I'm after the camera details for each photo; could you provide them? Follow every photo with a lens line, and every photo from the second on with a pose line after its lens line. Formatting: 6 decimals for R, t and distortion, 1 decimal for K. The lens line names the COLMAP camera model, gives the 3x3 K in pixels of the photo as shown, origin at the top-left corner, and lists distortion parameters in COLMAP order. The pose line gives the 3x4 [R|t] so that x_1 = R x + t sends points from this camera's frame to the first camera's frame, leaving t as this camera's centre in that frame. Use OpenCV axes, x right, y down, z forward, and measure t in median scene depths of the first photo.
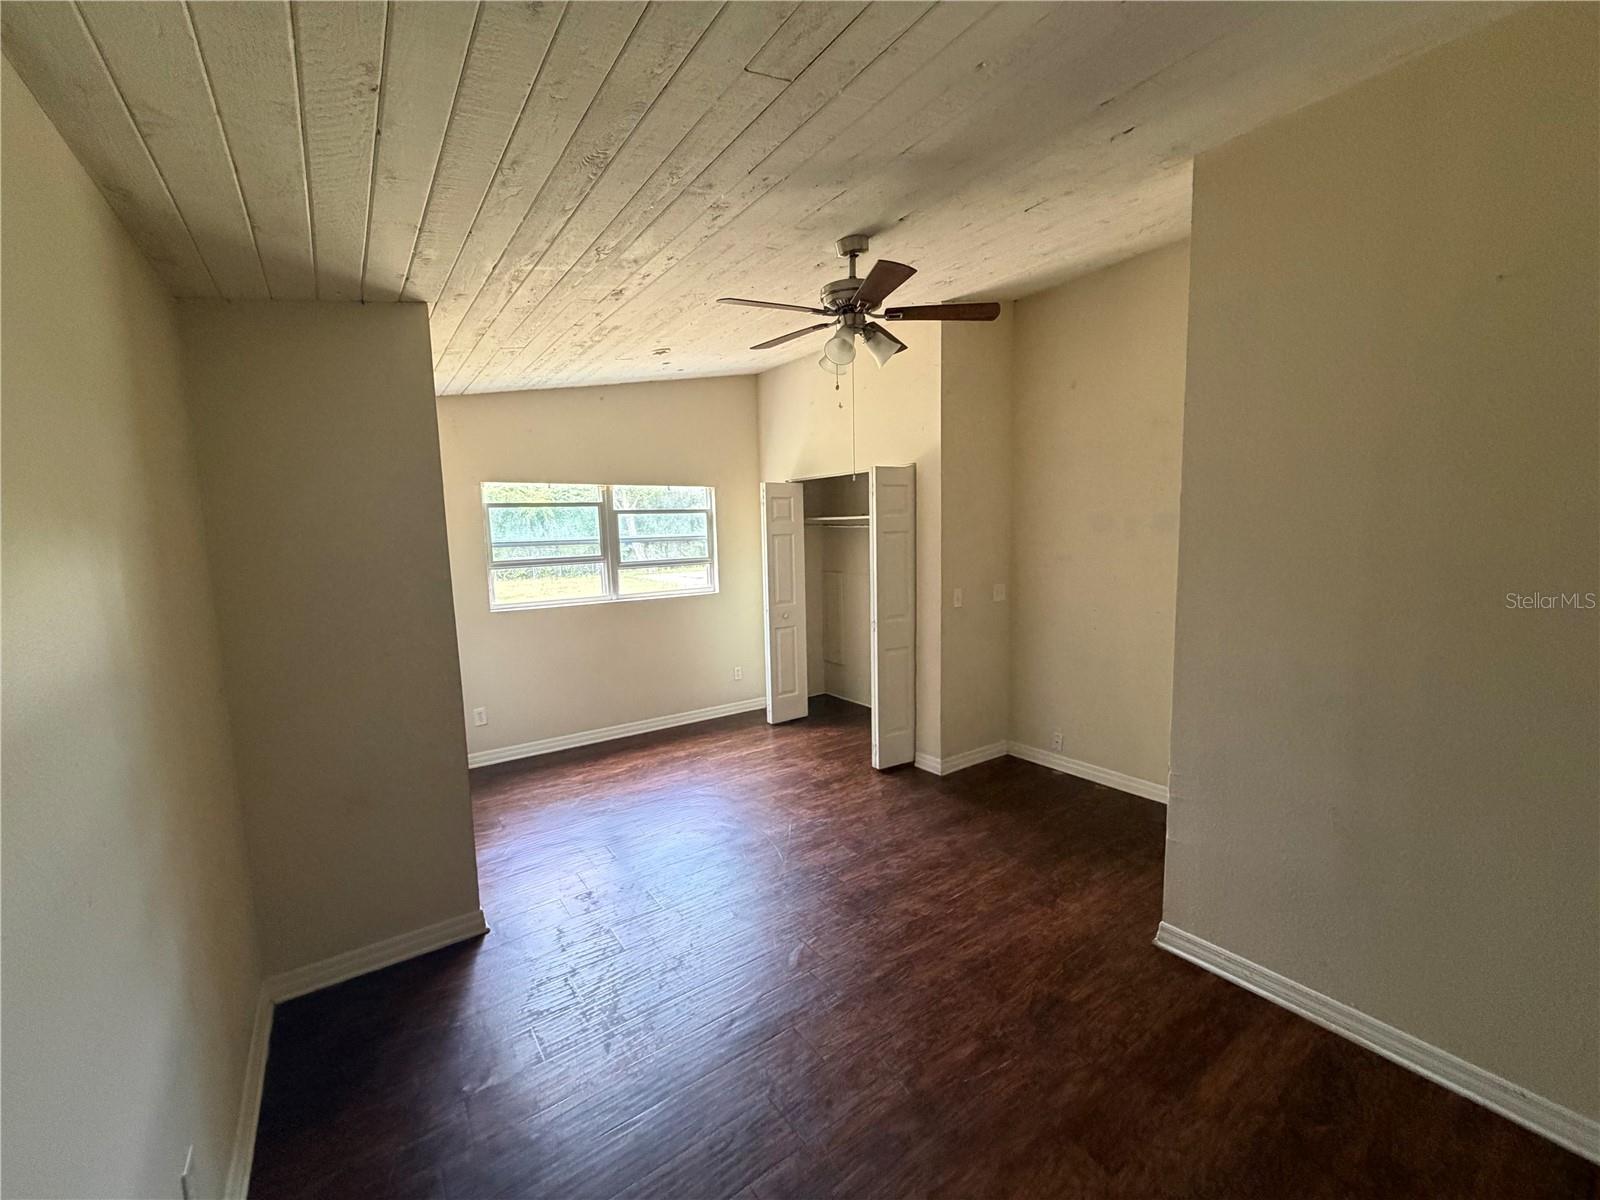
lens RADIAL K [[637.7, 0, 791.9], [0, 637.7, 604.3], [0, 0, 1]] dist [-0.000091, -0.000432]
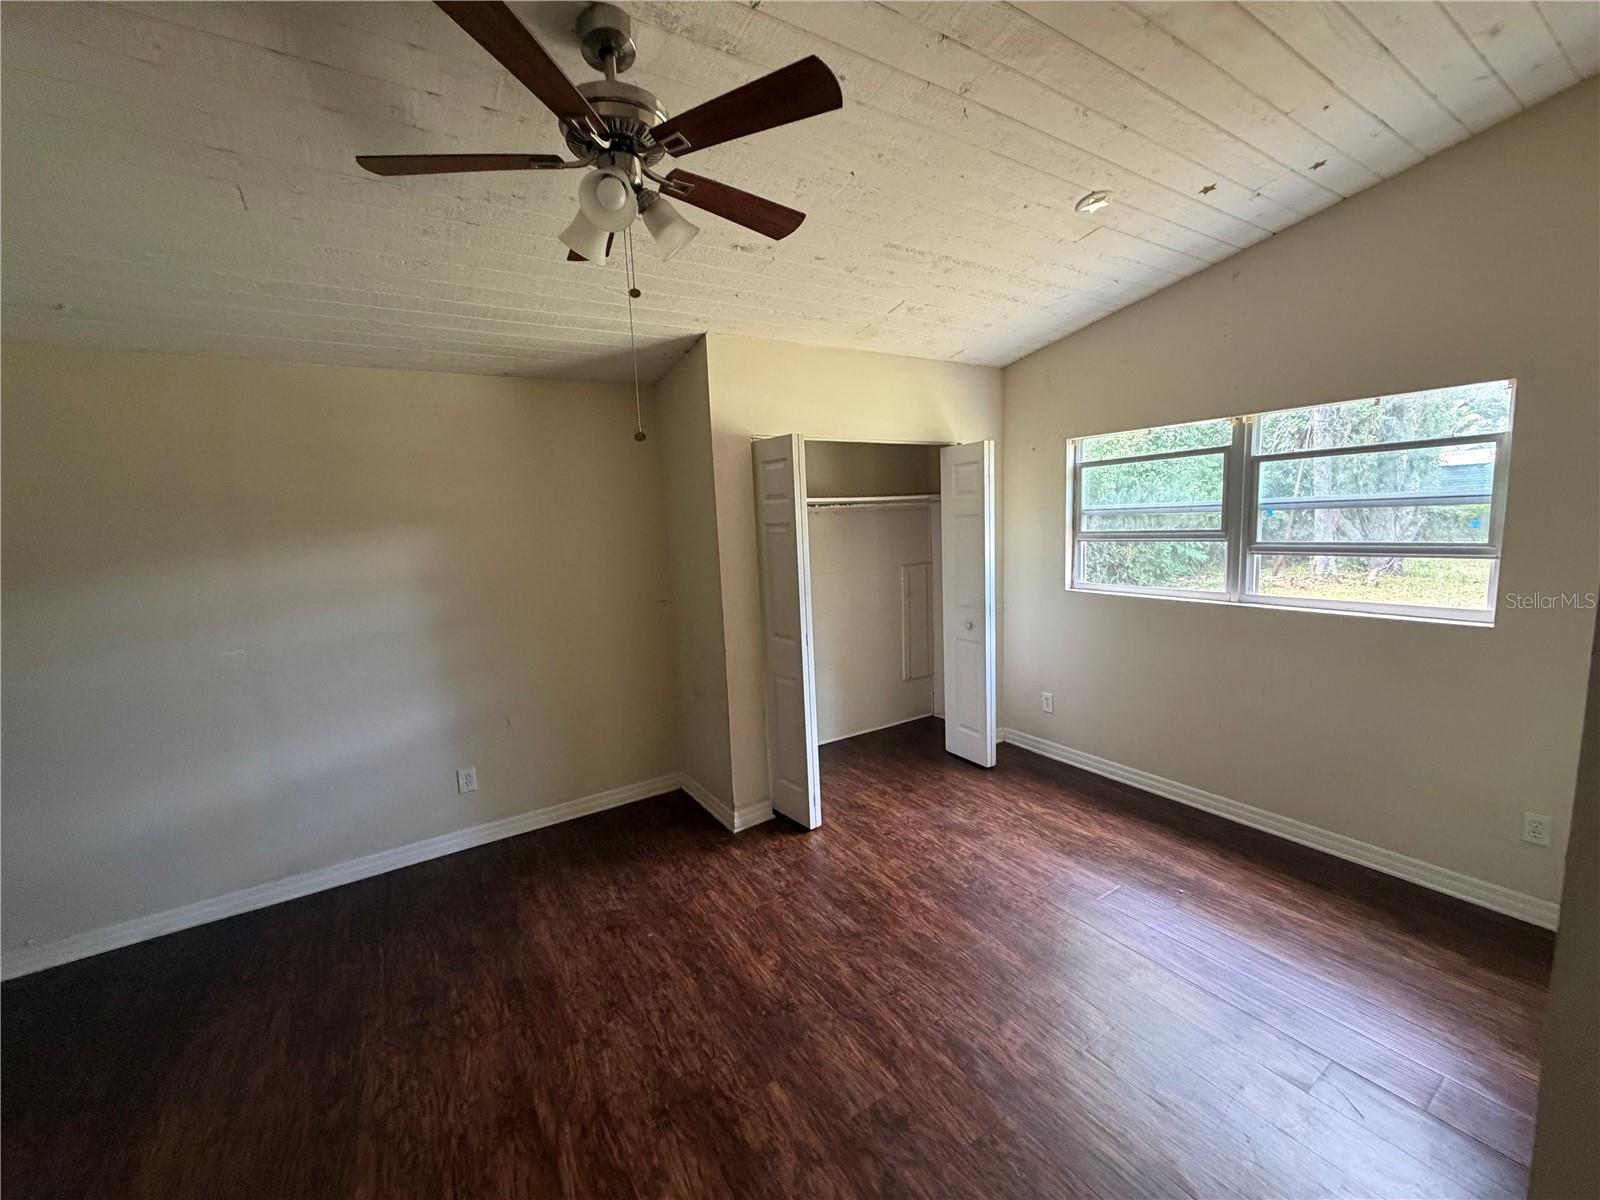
lens RADIAL K [[637.7, 0, 791.9], [0, 637.7, 604.3], [0, 0, 1]] dist [-0.000091, -0.000432]
pose [[-0.038528, 0.166782, -0.985241, 0.367298], [-0.074953, 0.982713, 0.169285, -0.080607], [0.996442, 0.080369, -0.025362, 0.601889]]
